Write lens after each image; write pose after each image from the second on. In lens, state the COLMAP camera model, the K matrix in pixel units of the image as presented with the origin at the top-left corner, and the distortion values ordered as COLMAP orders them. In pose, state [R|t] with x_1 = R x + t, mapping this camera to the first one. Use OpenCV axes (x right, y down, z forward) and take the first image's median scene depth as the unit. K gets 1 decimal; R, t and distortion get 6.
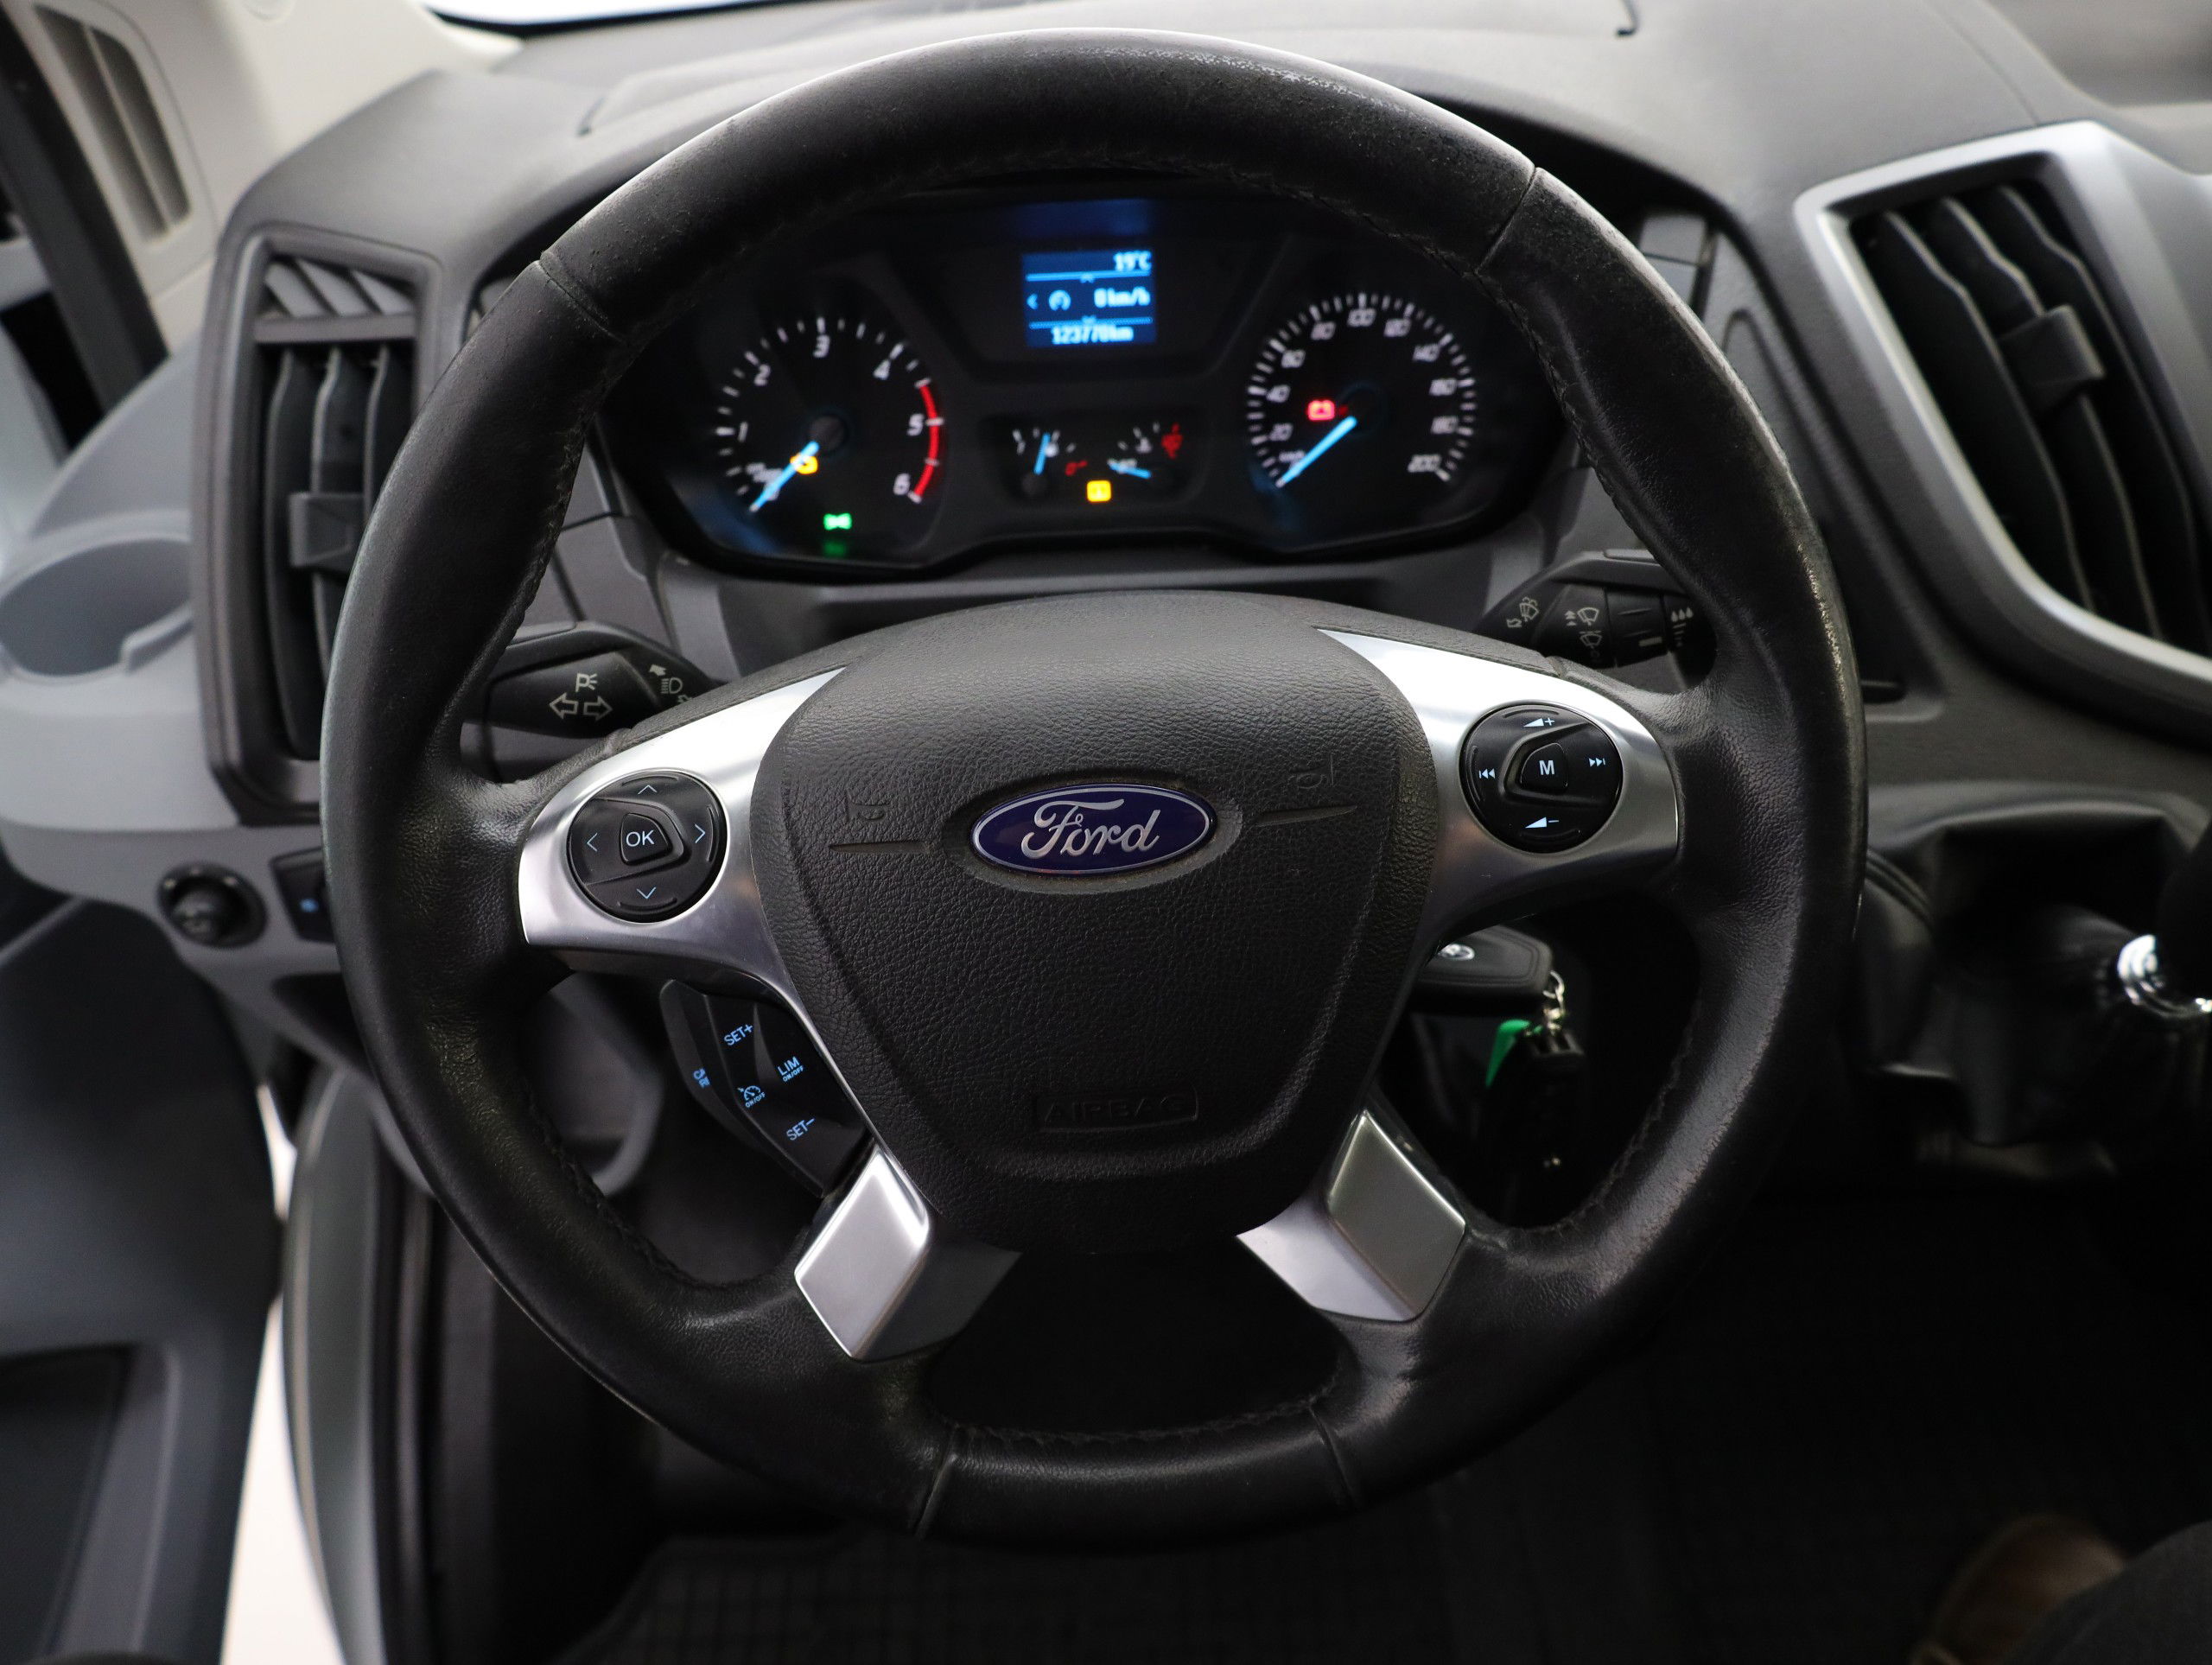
lens RADIAL K [[1735.3, 0, 1106.0], [0, 1735.3, 832.5], [0, 0, 1]] dist [0.006786, 0.003486]
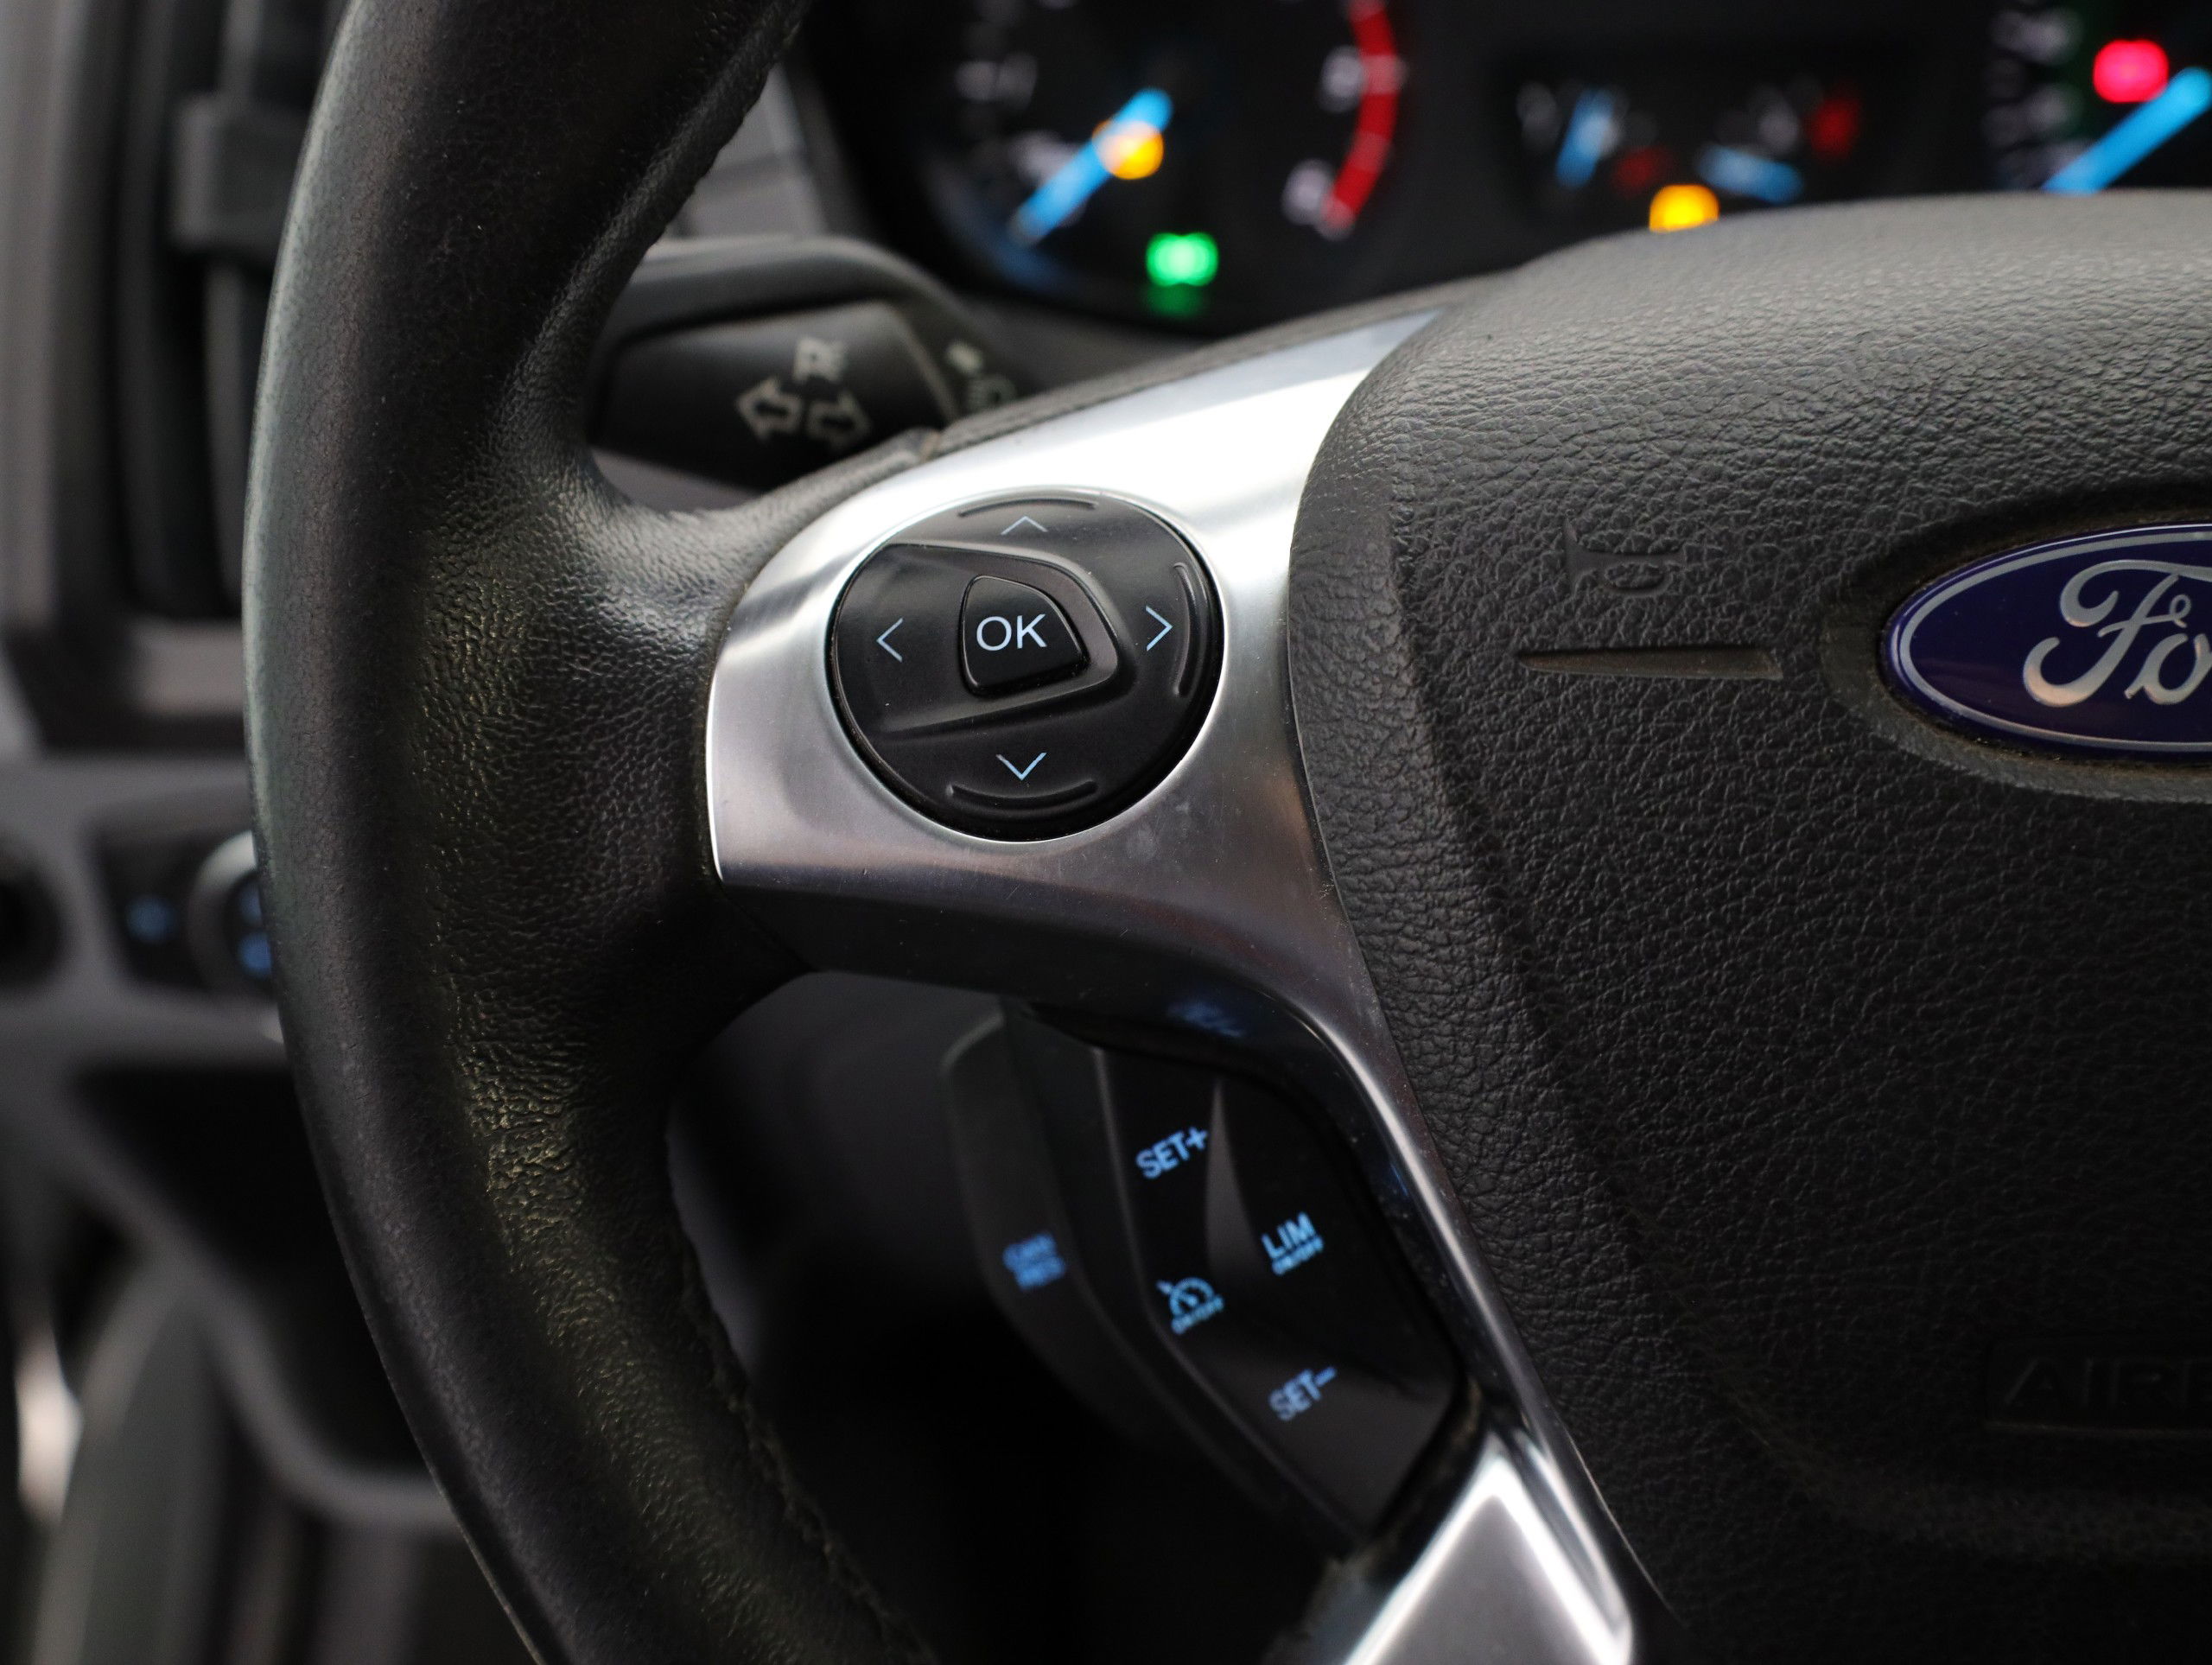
lens RADIAL K [[2523.1, 0, 1106.0], [0, 2523.1, 832.5], [0, 0, 1]] dist [-0.007919, 0.004582]
pose [[0.997202, 0.048240, -0.057099, -0.210339], [-0.052531, 0.995707, -0.076210, 0.093146], [0.053178, 0.078996, 0.995456, 0.419690]]
